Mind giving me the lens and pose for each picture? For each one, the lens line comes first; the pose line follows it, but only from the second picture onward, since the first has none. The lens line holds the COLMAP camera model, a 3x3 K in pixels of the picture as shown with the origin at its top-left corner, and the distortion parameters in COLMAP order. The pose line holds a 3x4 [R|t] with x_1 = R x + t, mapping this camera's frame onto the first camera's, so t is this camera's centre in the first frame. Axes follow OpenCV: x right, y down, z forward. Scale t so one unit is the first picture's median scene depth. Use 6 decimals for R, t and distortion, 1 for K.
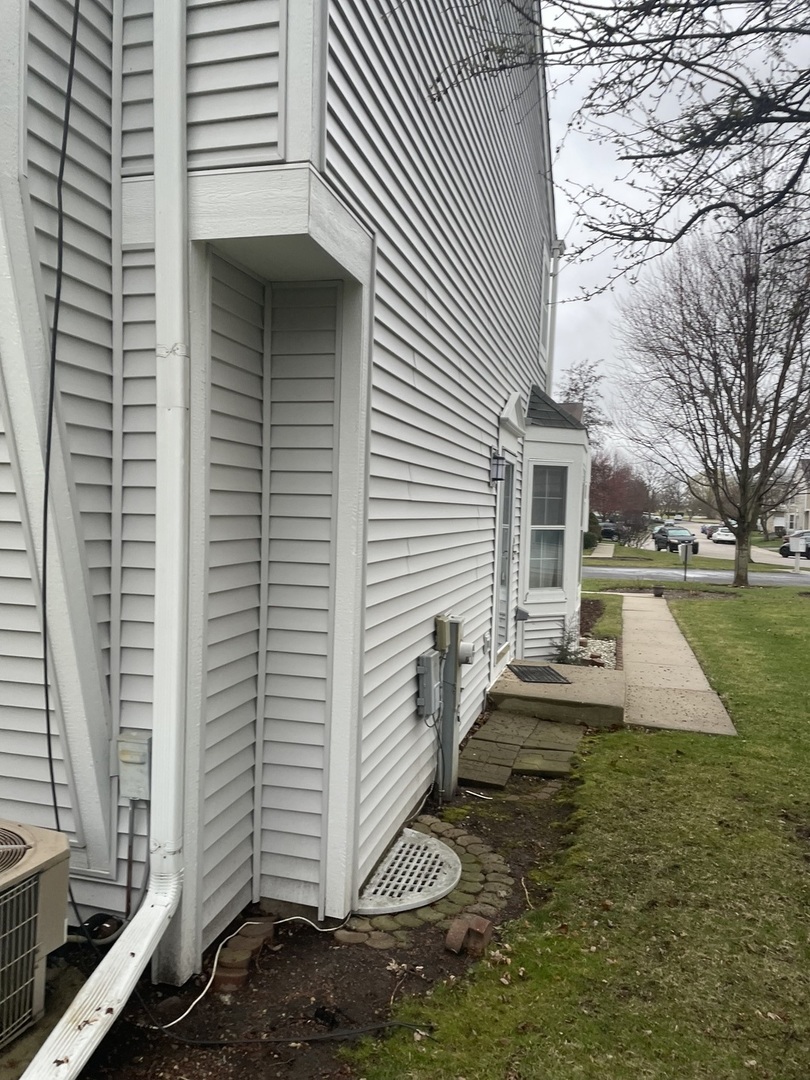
lens RADIAL K [[813.7, 0, 405.2], [0, 813.7, 541.8], [0, 0, 1]] dist [0.016795, -0.004191]
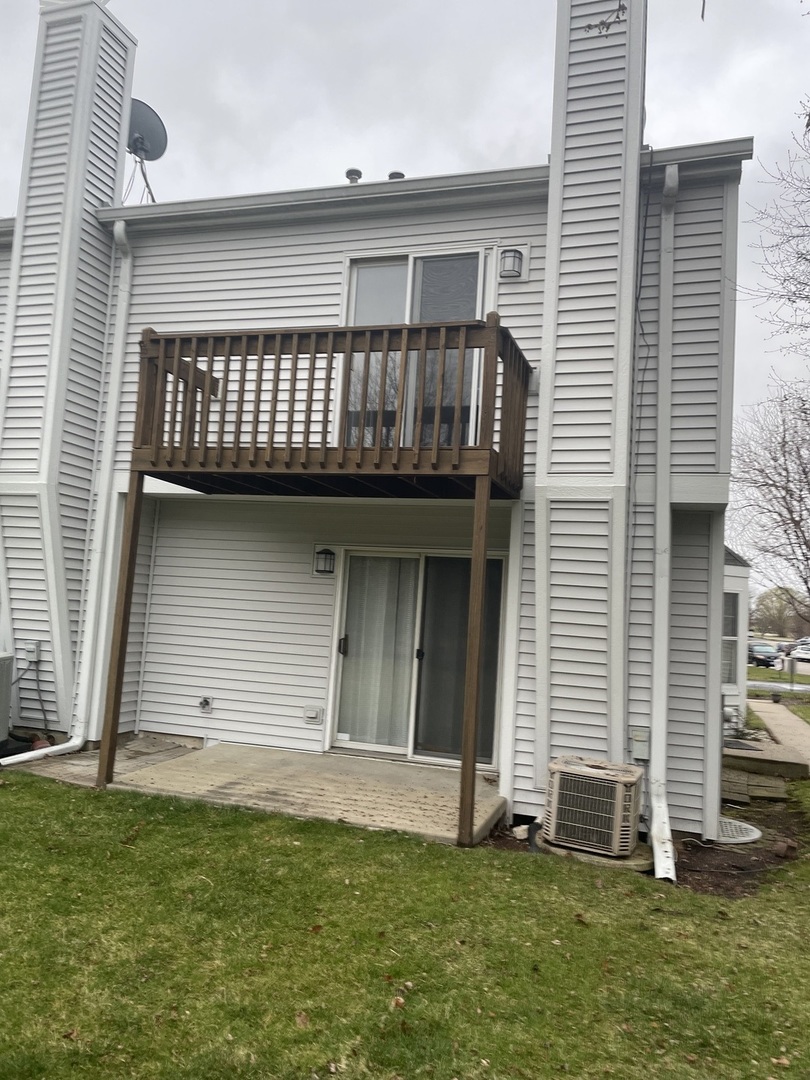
lens RADIAL K [[813.7, 0, 403.9], [0, 813.7, 537.4], [0, 0, 1]] dist [0.016795, -0.004191]
pose [[0.997053, 0.030454, -0.070408, -0.354736], [-0.039535, 0.990539, -0.131416, 0.019467], [0.065740, 0.133813, 0.988824, -0.534099]]
